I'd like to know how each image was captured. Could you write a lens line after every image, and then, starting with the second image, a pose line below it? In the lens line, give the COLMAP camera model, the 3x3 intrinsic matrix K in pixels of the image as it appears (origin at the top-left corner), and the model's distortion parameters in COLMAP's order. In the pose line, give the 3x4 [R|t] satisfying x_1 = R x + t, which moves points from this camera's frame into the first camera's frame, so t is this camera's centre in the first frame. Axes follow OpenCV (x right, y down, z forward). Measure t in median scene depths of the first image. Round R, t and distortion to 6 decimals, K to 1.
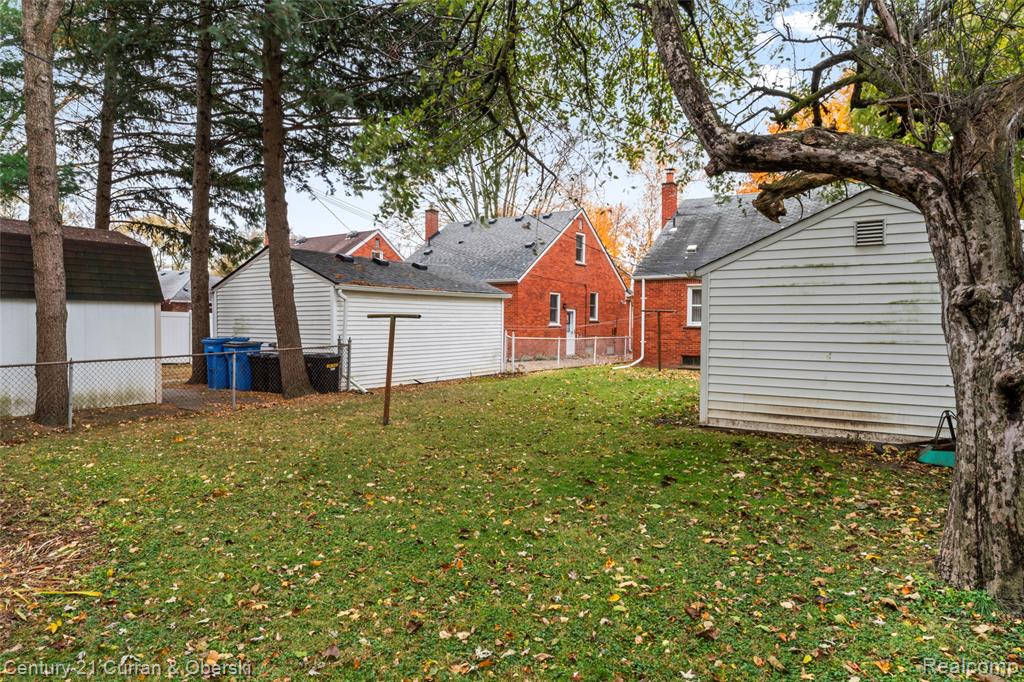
lens RADIAL K [[651.6, 0, 512.0], [0, 651.6, 341.0], [0, 0, 1]] dist [0.004161, 0.001885]
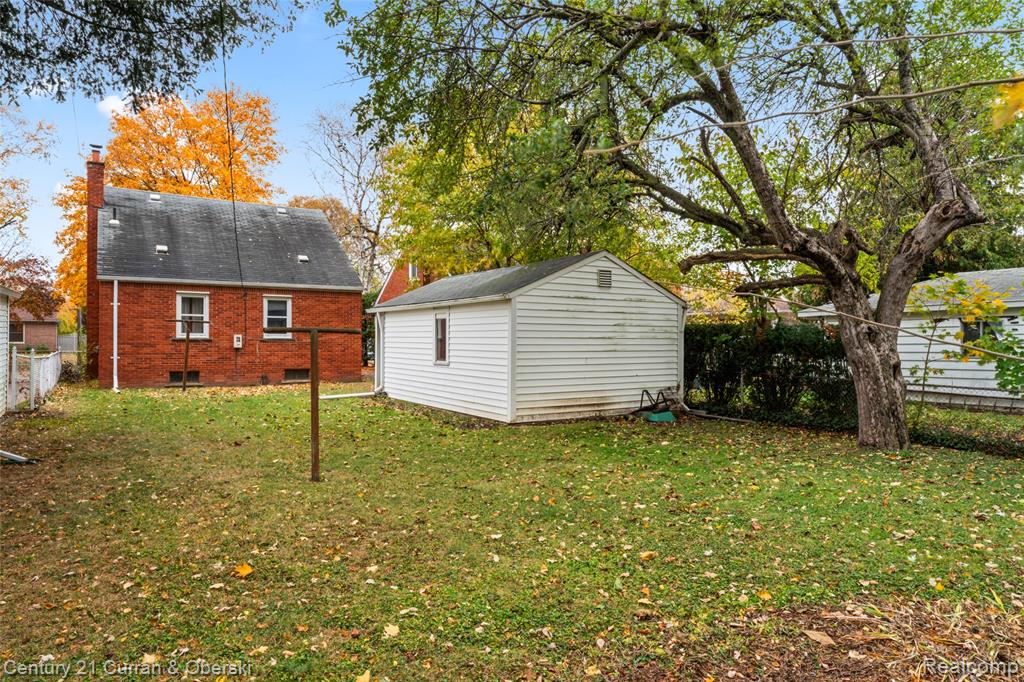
lens RADIAL K [[651.6, 0, 512.0], [0, 651.6, 341.0], [0, 0, 1]] dist [0.004161, 0.001885]
pose [[0.394317, -0.009770, 0.918923, -0.352090], [0.021486, 0.999768, 0.001410, -0.010157], [-0.918723, 0.019188, 0.394436, 0.228683]]
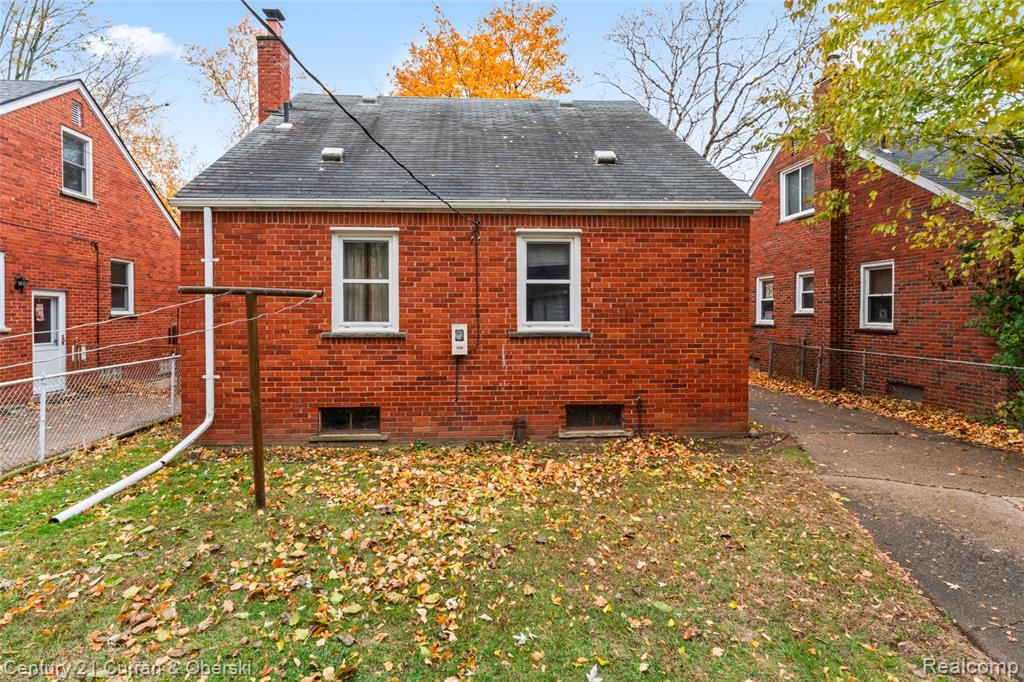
lens RADIAL K [[507.6, 0, 488.7], [0, 507.6, 314.3], [0, 0, 1]] dist [0.000490, 0.000074]
pose [[0.798277, -0.014391, 0.602118, 0.155079], [0.024411, 0.999666, -0.008471, -0.028508], [-0.601795, 0.021460, 0.798362, 0.677738]]
